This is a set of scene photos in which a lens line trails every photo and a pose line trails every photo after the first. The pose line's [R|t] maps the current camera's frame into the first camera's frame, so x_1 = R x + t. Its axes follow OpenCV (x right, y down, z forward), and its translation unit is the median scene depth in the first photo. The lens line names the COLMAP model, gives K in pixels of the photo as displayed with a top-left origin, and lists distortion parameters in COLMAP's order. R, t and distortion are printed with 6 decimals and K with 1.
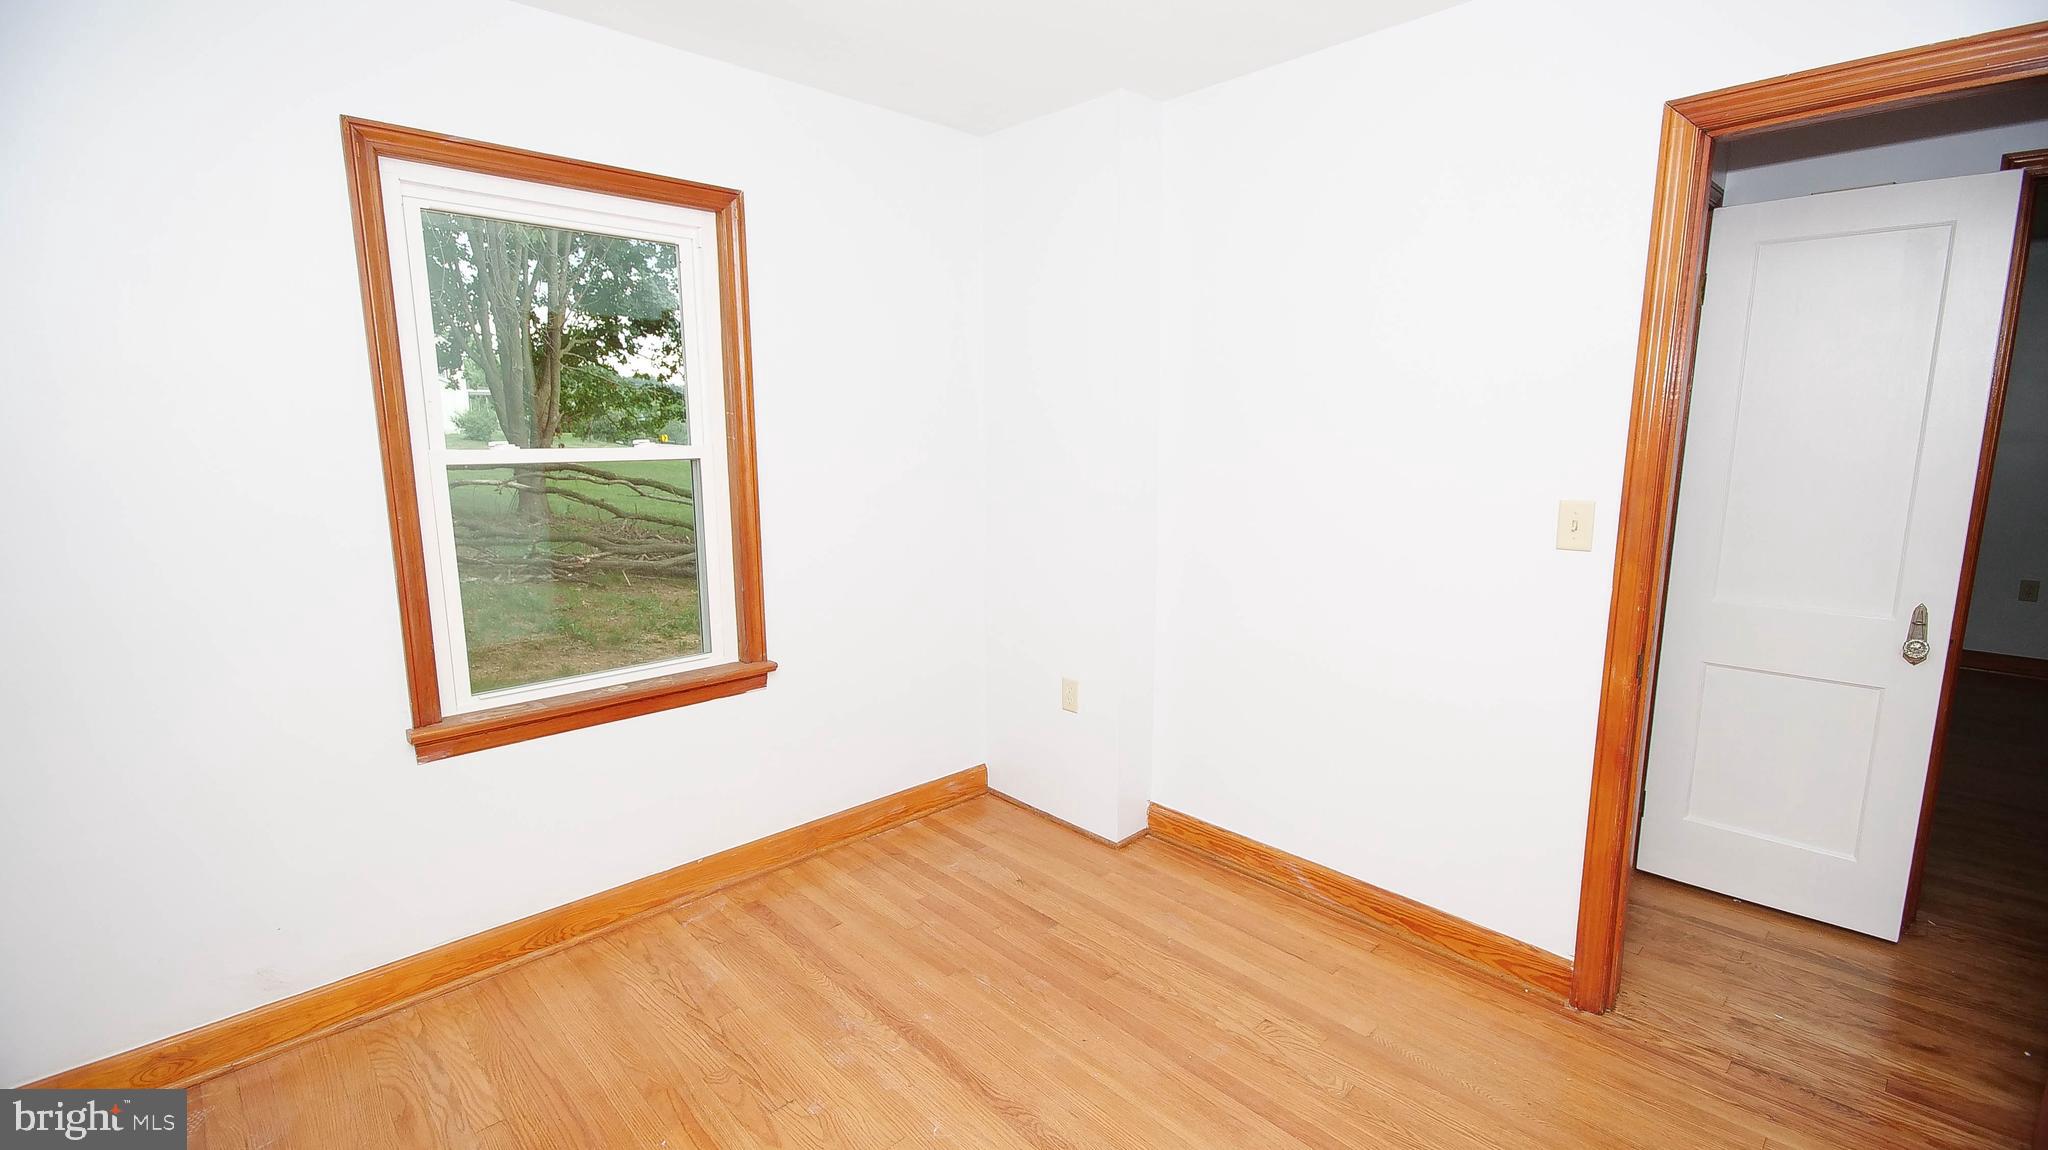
lens RADIAL K [[910.0, 0, 1028.2], [0, 910.0, 579.2], [0, 0, 1]] dist [0.002890, 0.000400]
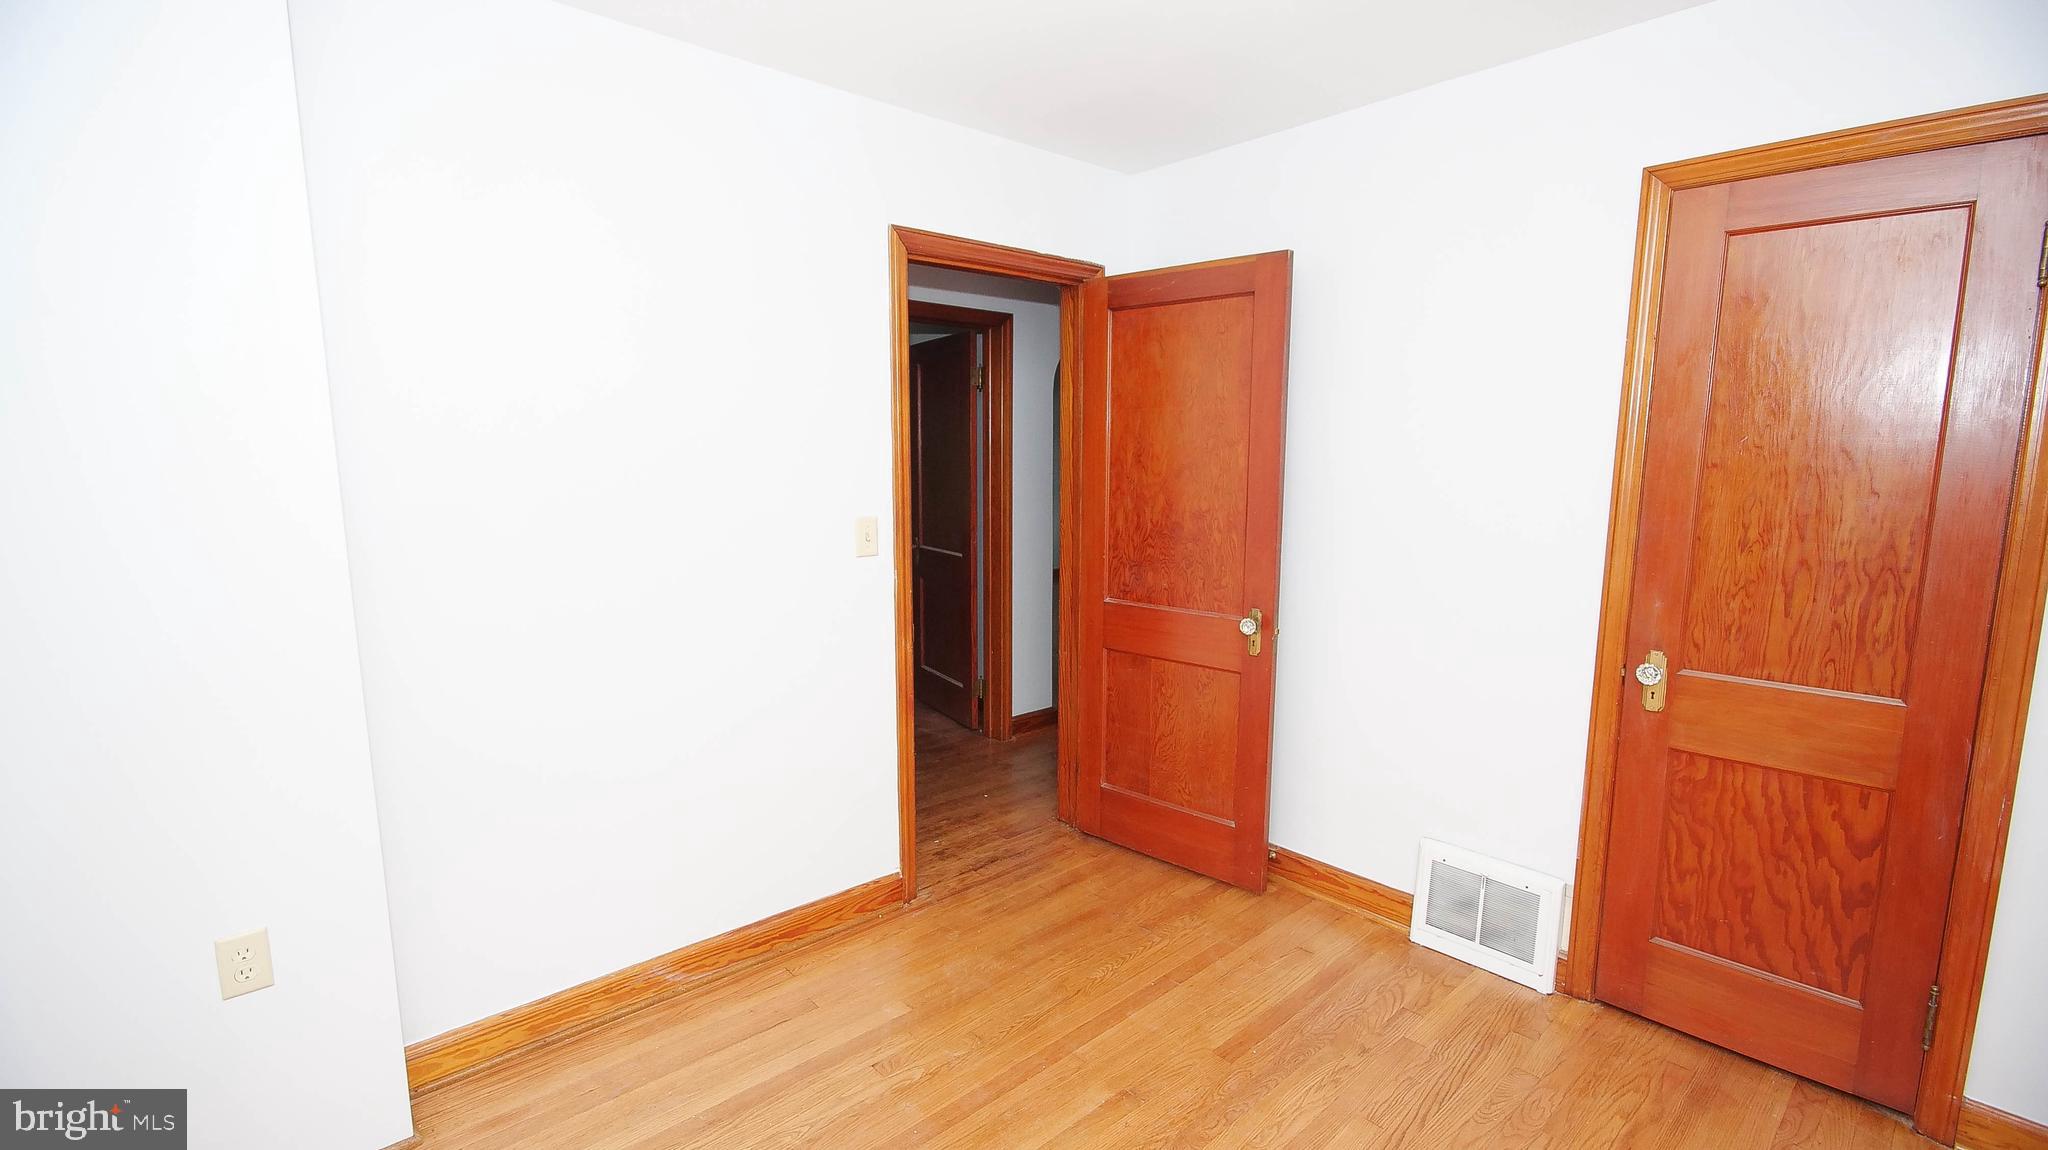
lens RADIAL K [[910.0, 0, 1028.2], [0, 910.0, 579.2], [0, 0, 1]] dist [0.002890, 0.000400]
pose [[0.036309, -0.140906, 0.989357, -0.541484], [0.164890, 0.977285, 0.133136, -0.111590], [-0.985643, 0.158301, 0.058718, 0.600172]]
